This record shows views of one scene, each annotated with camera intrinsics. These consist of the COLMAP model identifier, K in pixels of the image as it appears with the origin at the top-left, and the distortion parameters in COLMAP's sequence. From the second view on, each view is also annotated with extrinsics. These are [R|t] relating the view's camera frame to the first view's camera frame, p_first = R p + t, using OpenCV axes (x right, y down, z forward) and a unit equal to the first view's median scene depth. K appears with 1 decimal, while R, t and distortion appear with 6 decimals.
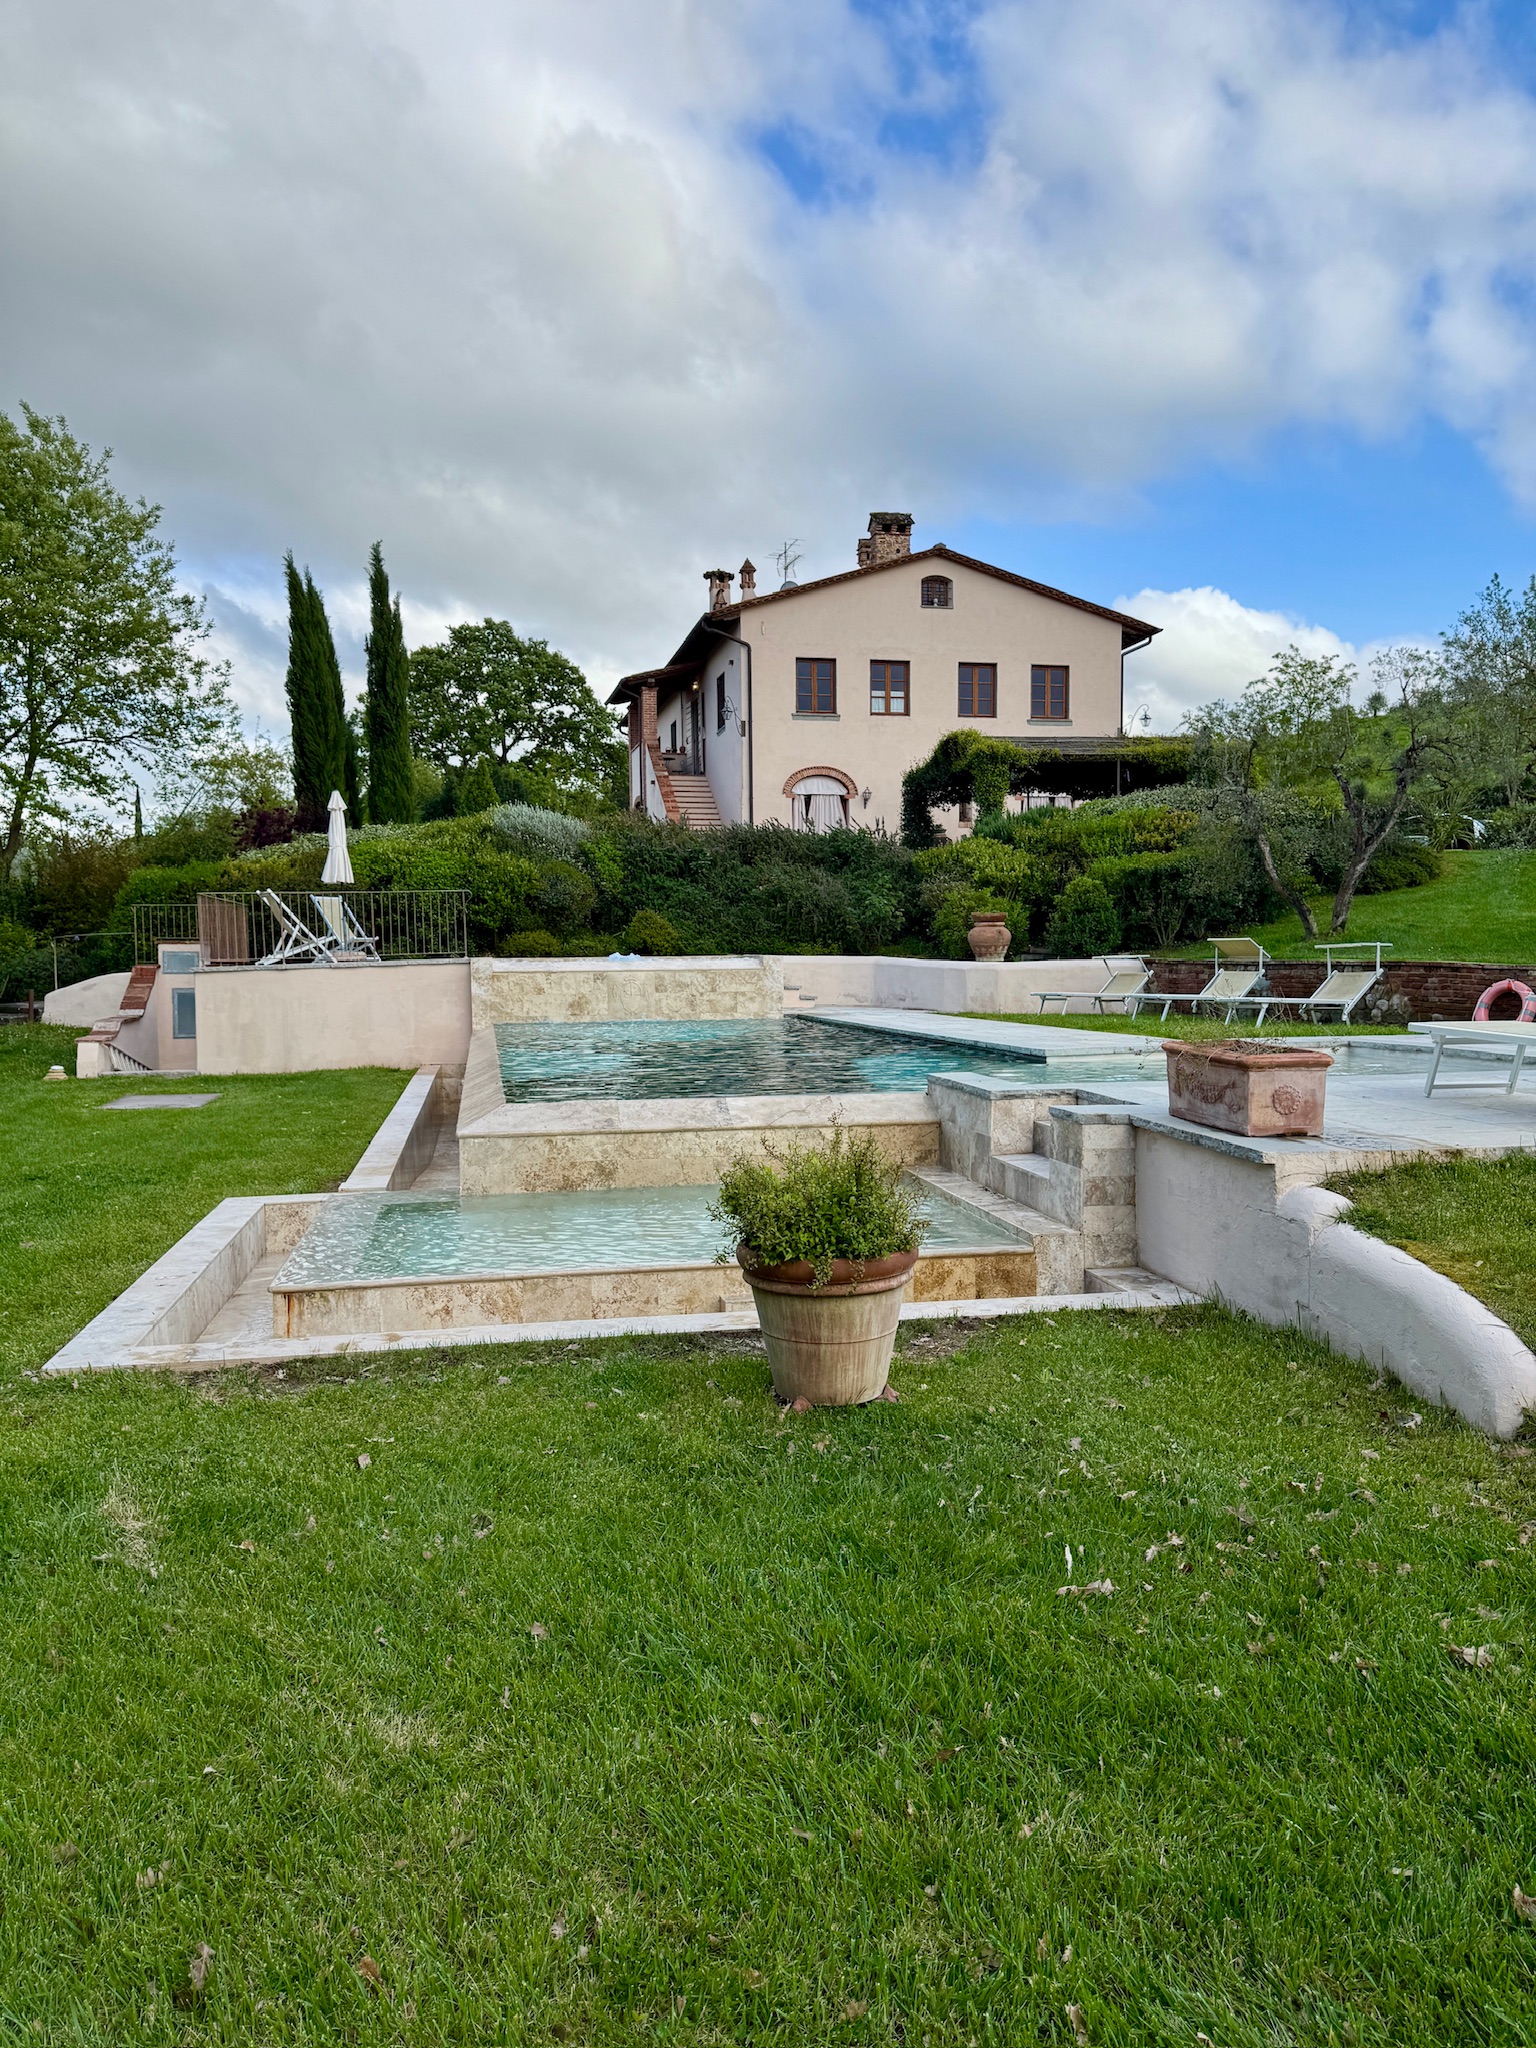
lens RADIAL K [[1429.1, 0, 770.2], [0, 1429.1, 1025.0], [0, 0, 1]] dist [0.001932, 0.000040]
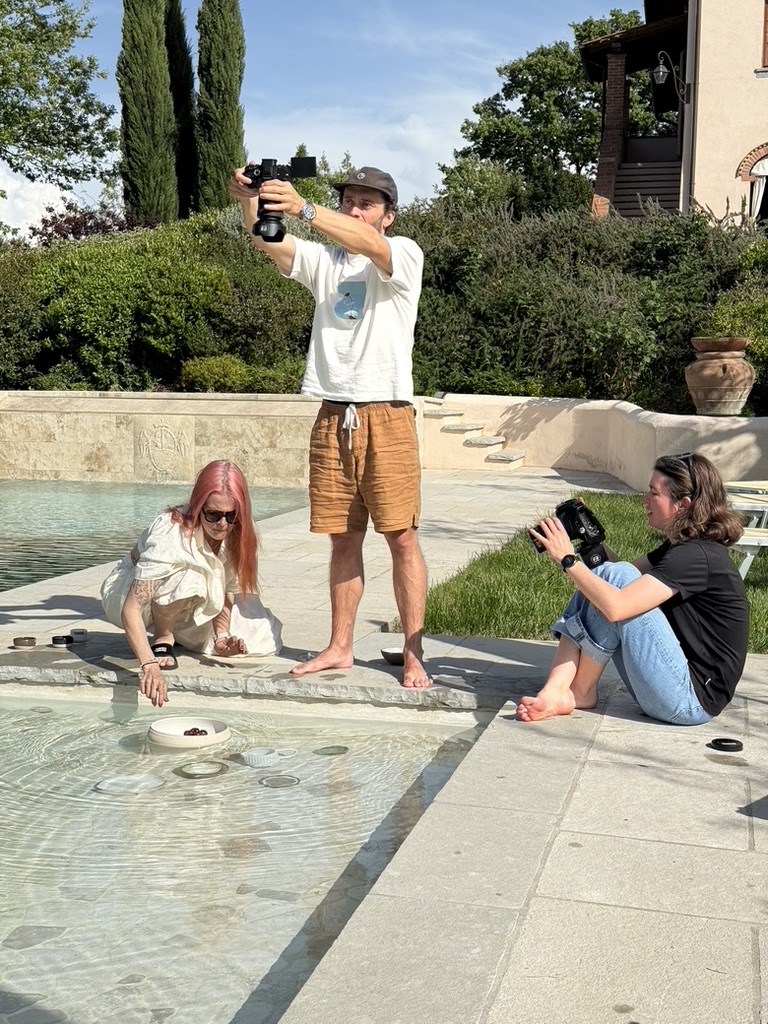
lens RADIAL K [[1423.1, 0, 383.7], [0, 1423.1, 511.9], [0, 0, 1]] dist [-0.020013, 0.000000]
pose [[0.880656, 0.063362, -0.469499, 0.337255], [-0.043411, 0.997639, 0.053212, -0.031404], [0.471762, -0.026480, 0.881328, 0.419813]]
